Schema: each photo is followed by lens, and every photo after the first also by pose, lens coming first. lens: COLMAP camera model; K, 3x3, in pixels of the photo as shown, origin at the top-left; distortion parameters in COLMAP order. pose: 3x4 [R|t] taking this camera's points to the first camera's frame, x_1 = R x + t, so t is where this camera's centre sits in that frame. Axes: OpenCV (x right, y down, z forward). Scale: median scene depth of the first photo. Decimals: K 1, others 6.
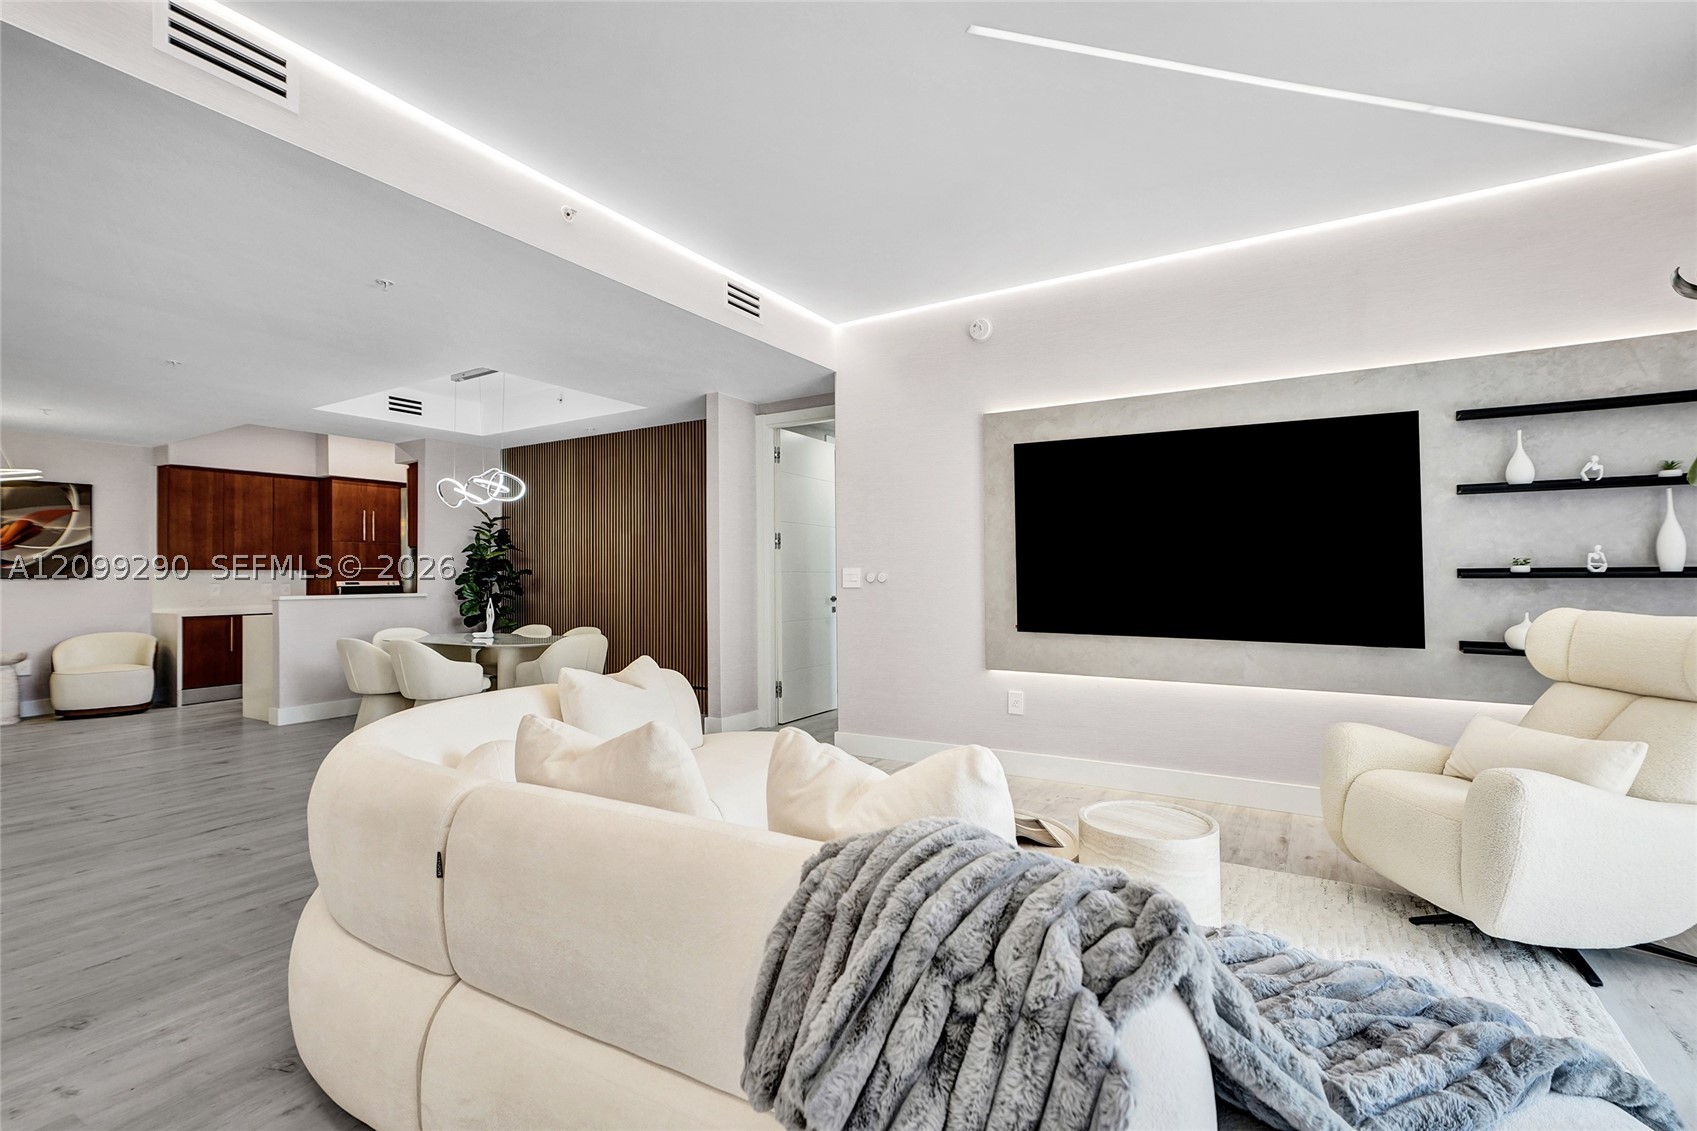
lens RADIAL K [[773.1, 0, 843.2], [0, 773.1, 561.8], [0, 0, 1]] dist [0.000693, 0.006657]
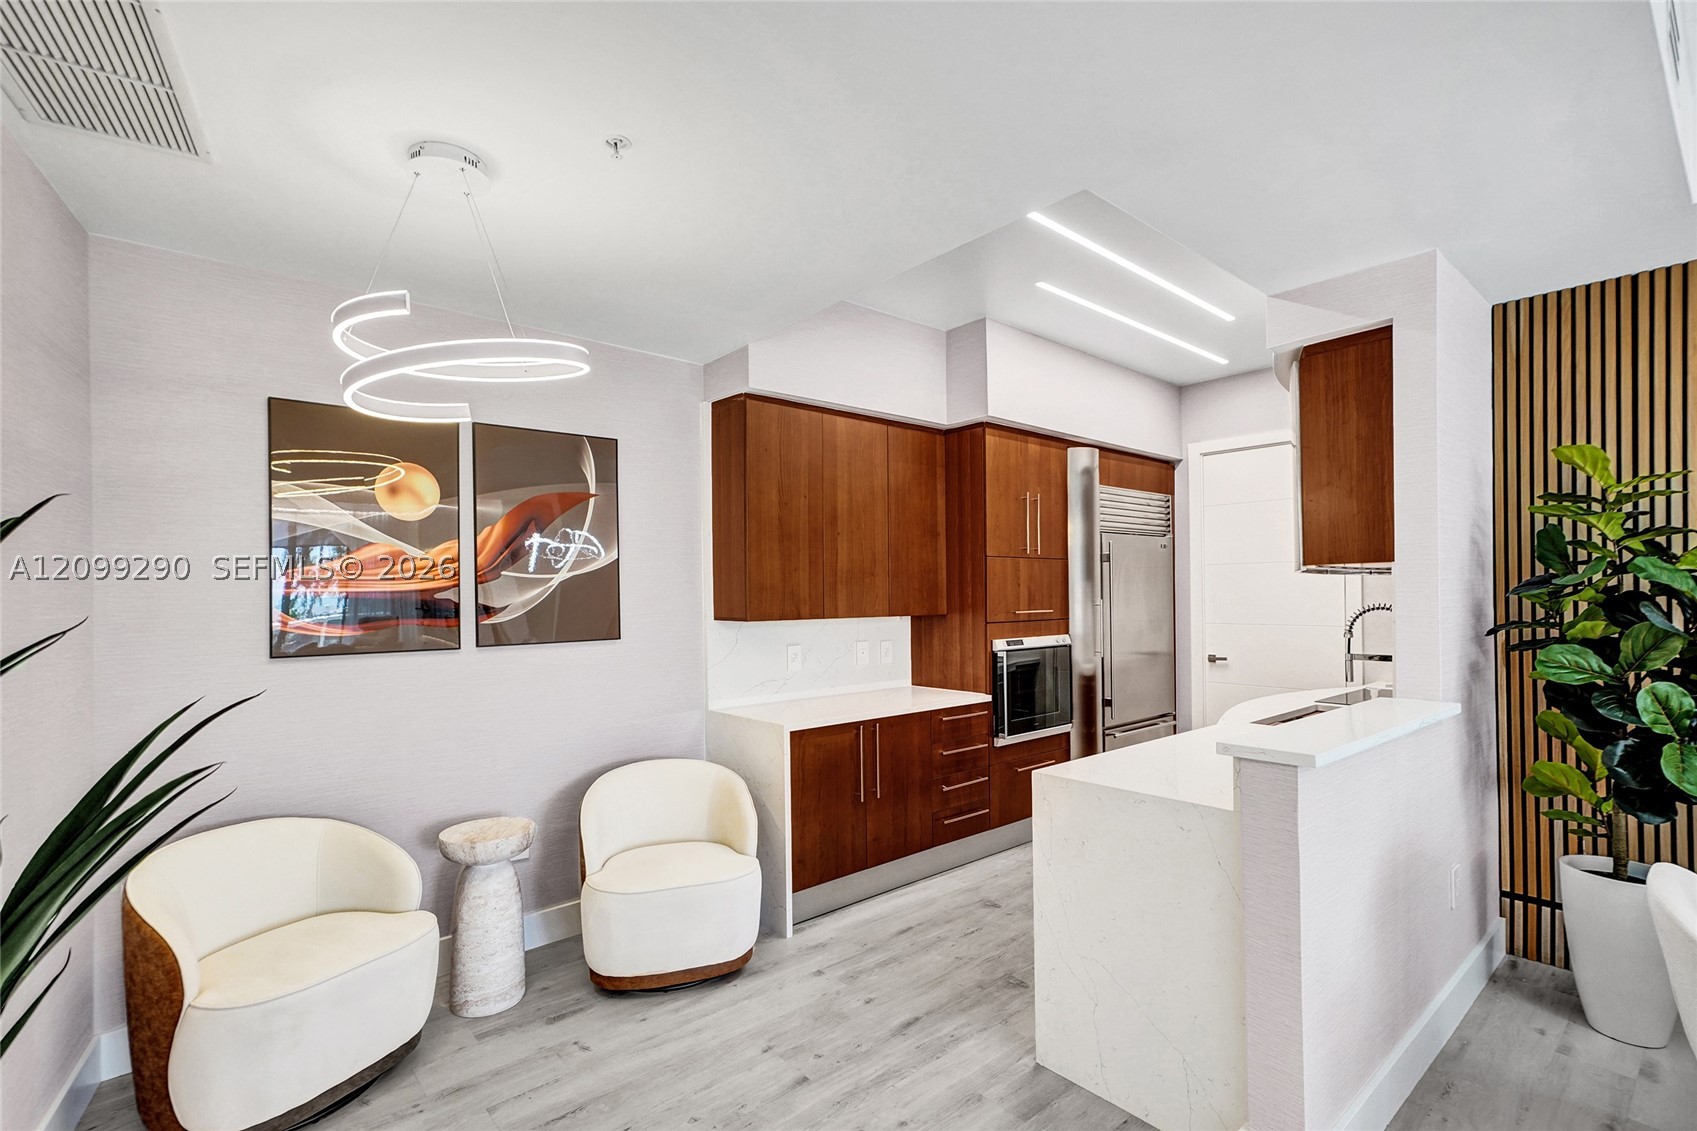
lens RADIAL K [[784.7, 0, 853.5], [0, 784.7, 593.6], [0, 0, 1]] dist [0.008883, 0.000464]
pose [[0.951522, 0.002859, -0.307566, -0.684830], [0.003465, 0.999794, 0.020015, -0.015609], [0.307560, -0.020111, 0.951316, 0.593859]]
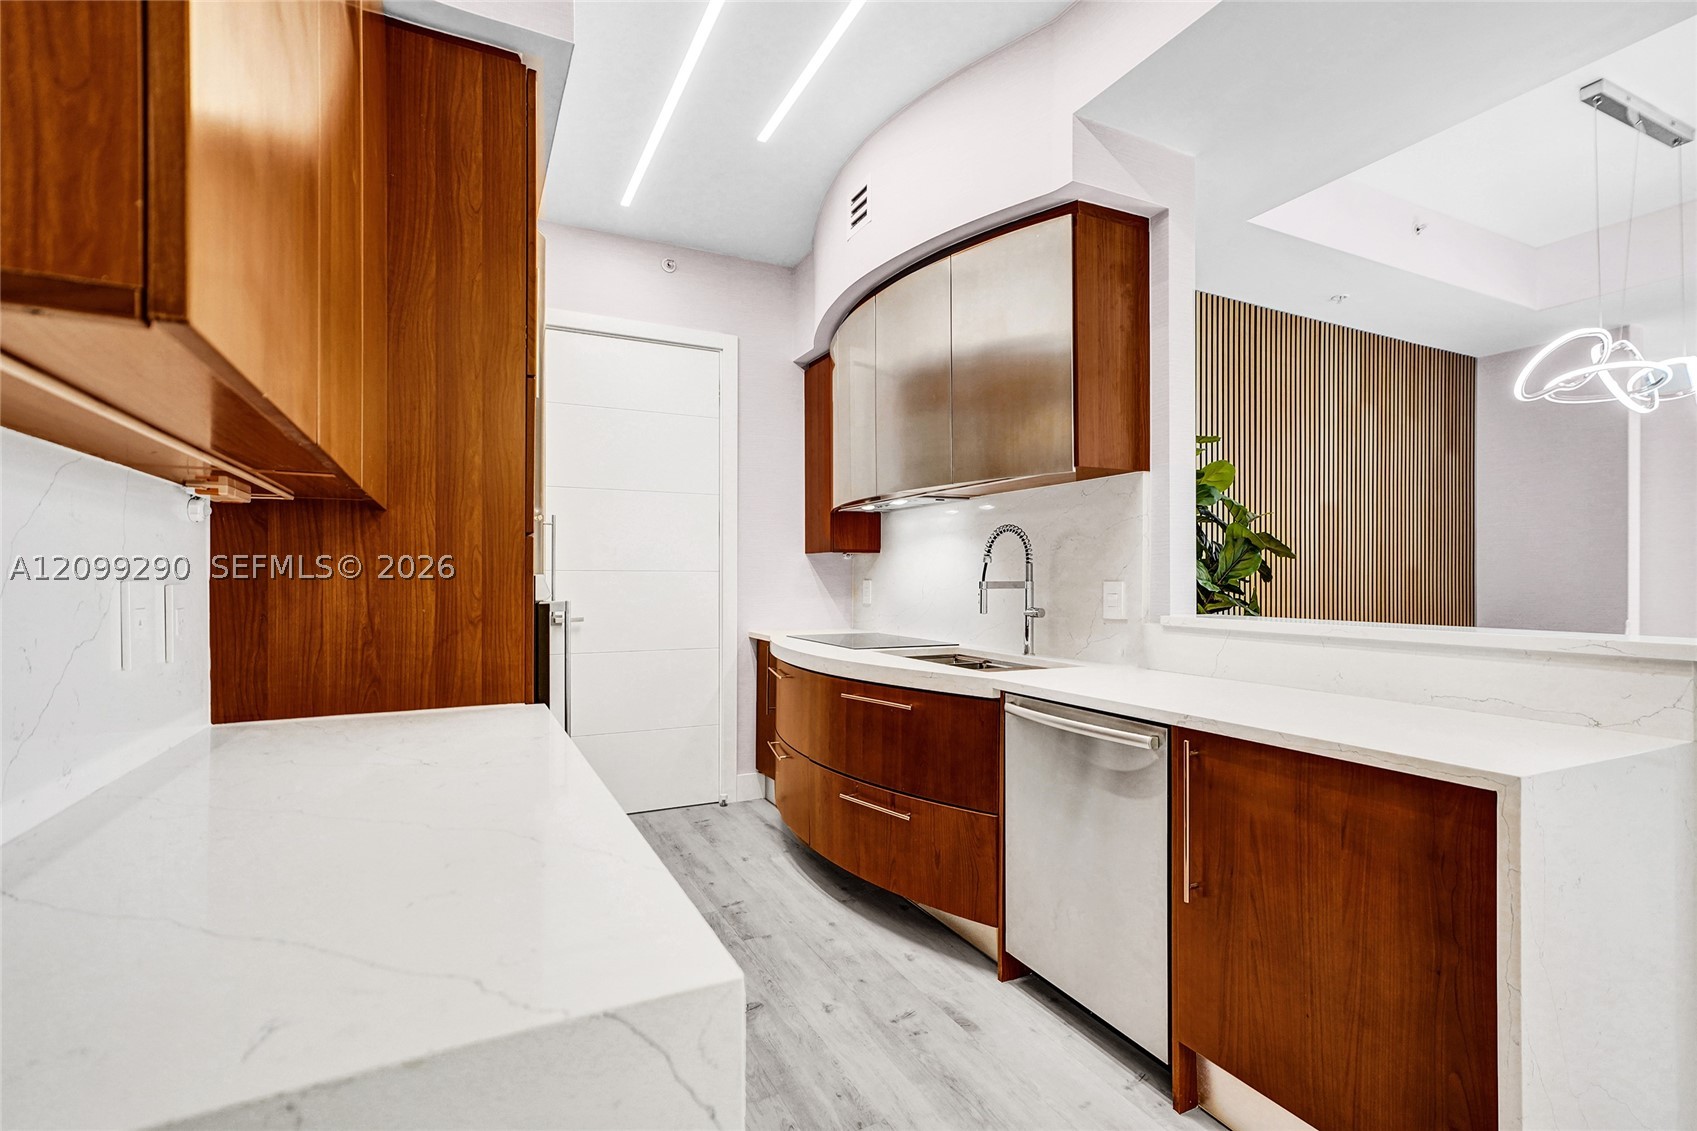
lens RADIAL K [[777.3, 0, 854.5], [0, 777.3, 576.4], [0, 0, 1]] dist [-0.000605, 0.006310]
pose [[0.530523, 0.016601, 0.847508, -0.915300], [-0.023331, 0.999715, -0.004978, 0.029151], [-0.847350, -0.017133, 0.530759, 0.953728]]
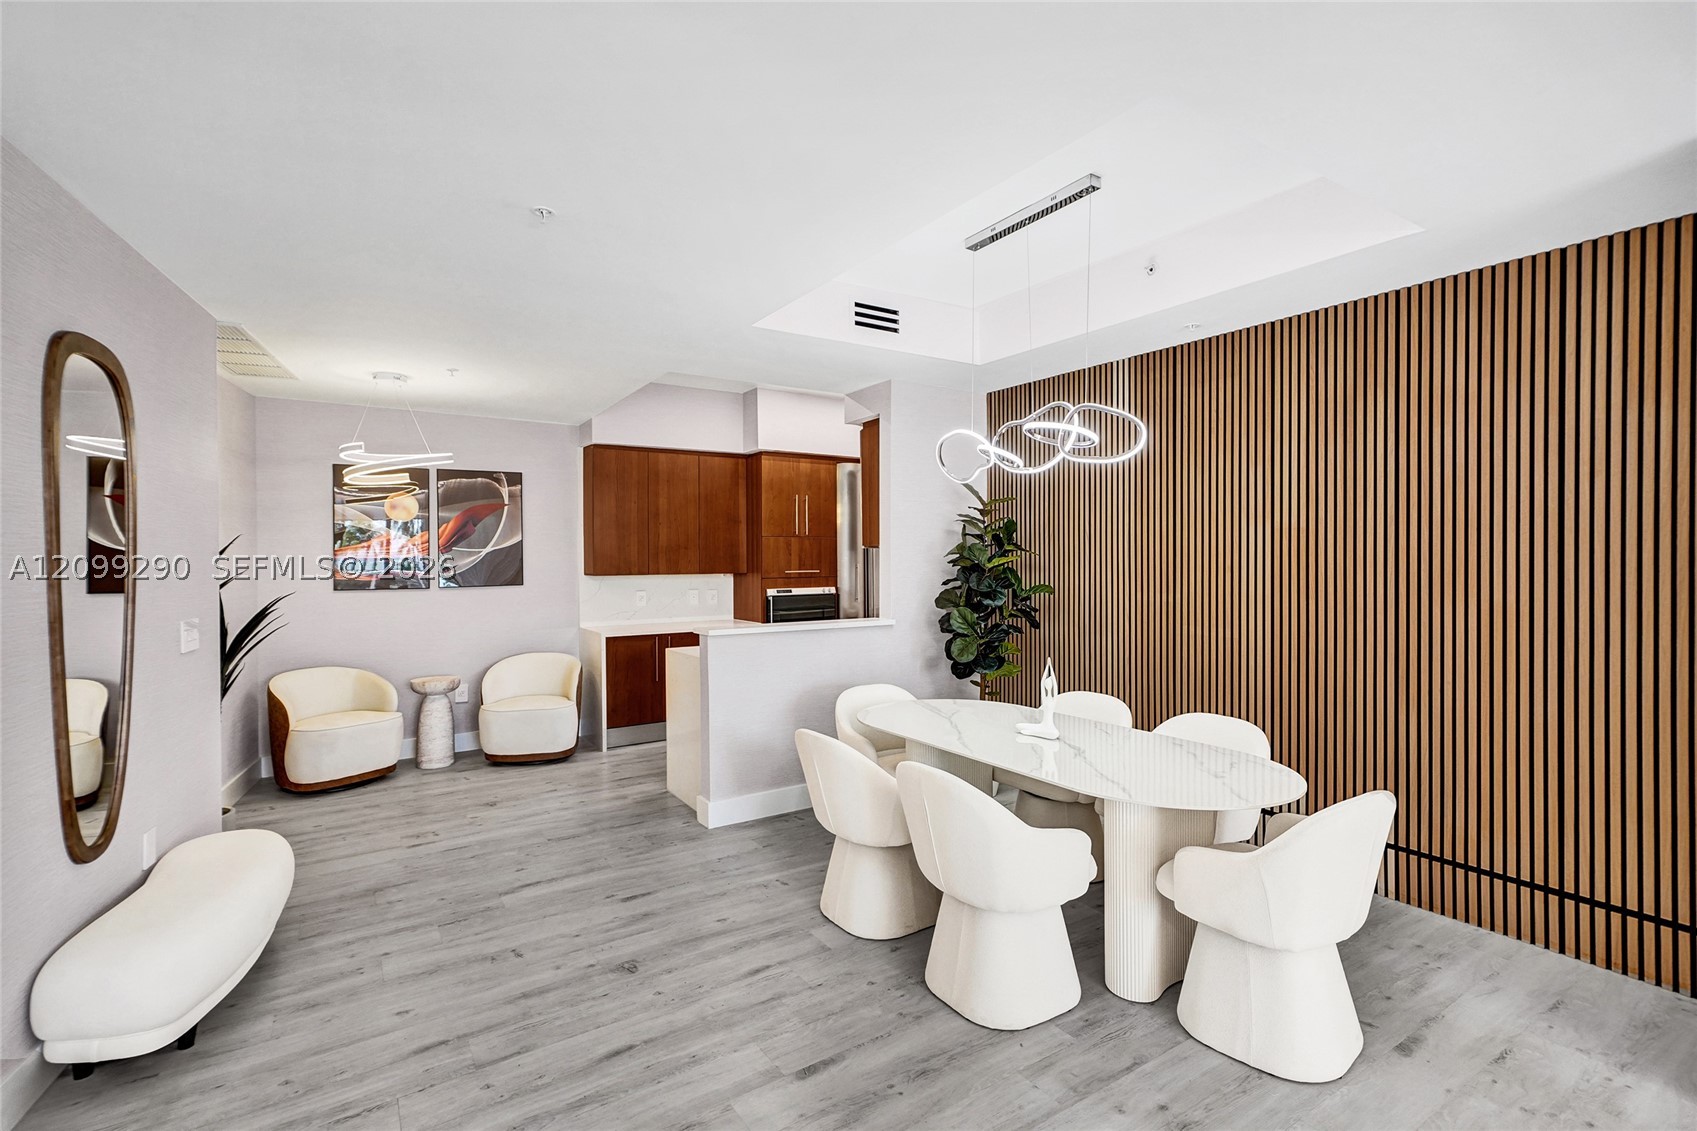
lens RADIAL K [[773.1, 0, 843.2], [0, 773.1, 561.8], [0, 0, 1]] dist [0.000693, 0.006657]
pose [[0.901395, 0.009257, -0.432898, -0.299951], [0.002689, 0.999632, 0.026976, -0.025532], [0.432989, -0.025481, 0.901039, 0.404146]]
